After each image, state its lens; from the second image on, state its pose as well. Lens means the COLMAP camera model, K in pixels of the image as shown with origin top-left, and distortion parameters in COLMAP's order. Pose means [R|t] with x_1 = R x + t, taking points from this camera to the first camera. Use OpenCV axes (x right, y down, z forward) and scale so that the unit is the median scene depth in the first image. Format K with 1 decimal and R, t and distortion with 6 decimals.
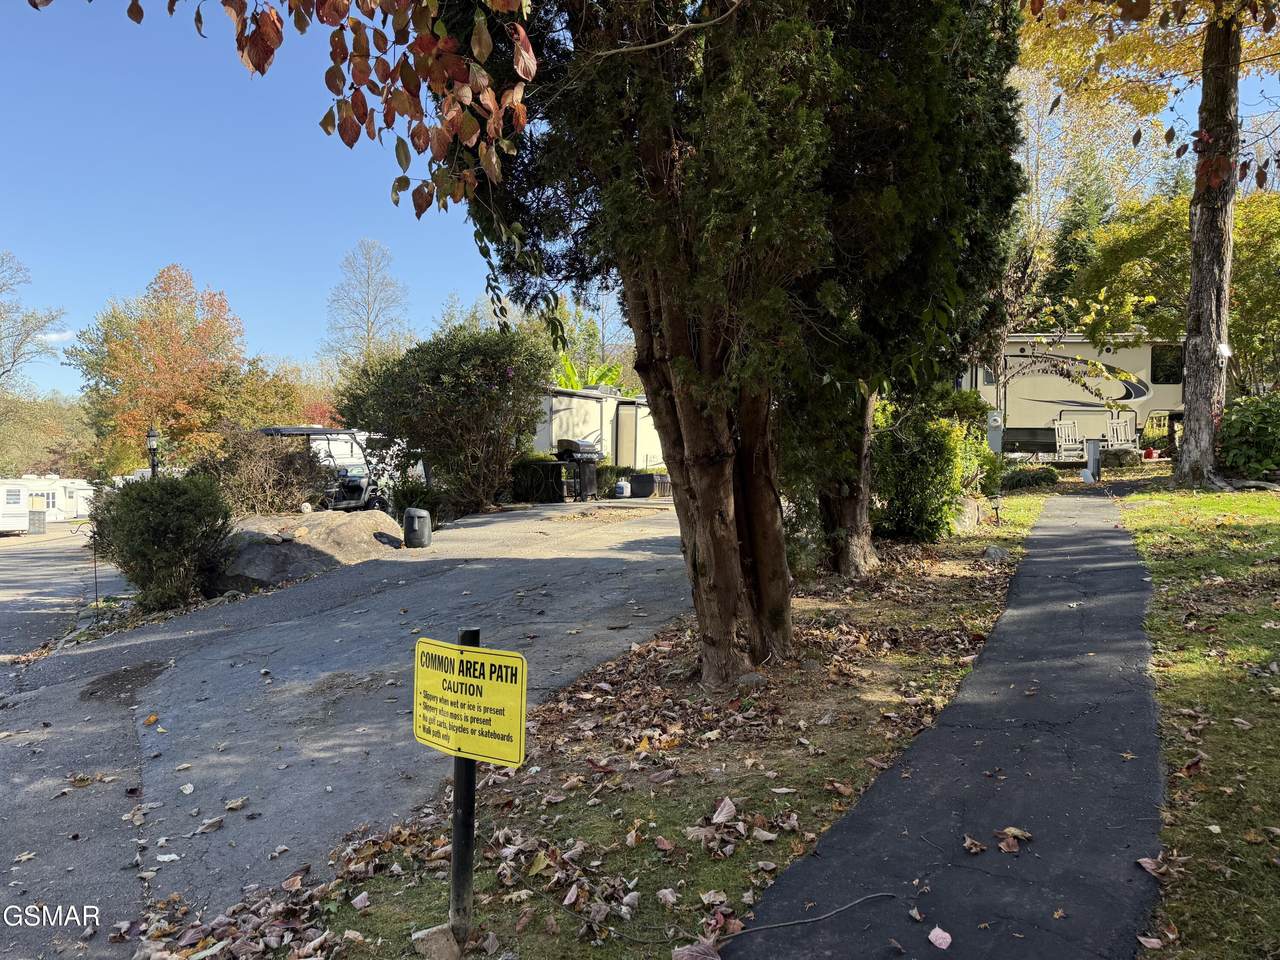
lens RADIAL K [[888.5, 0, 643.0], [0, 888.5, 482.2], [0, 0, 1]] dist [0.083779, -0.117199]
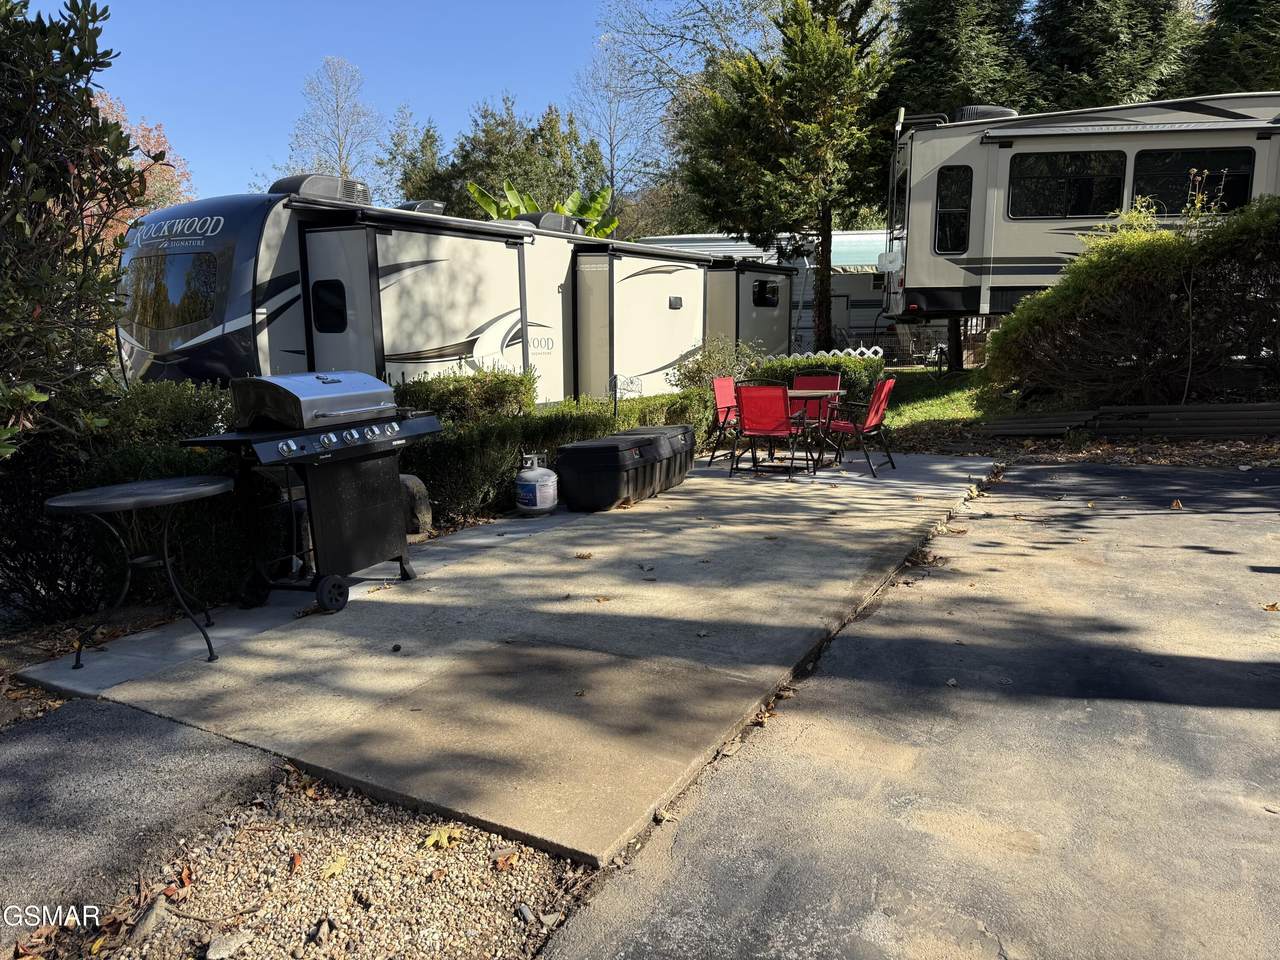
lens RADIAL K [[888.5, 0, 643.0], [0, 888.5, 482.2], [0, 0, 1]] dist [0.083779, -0.117199]
pose [[0.999165, -0.012872, -0.038785, 0.030063], [0.018879, 0.987137, 0.158757, -0.044008], [0.036242, -0.159356, 0.986556, 0.550696]]
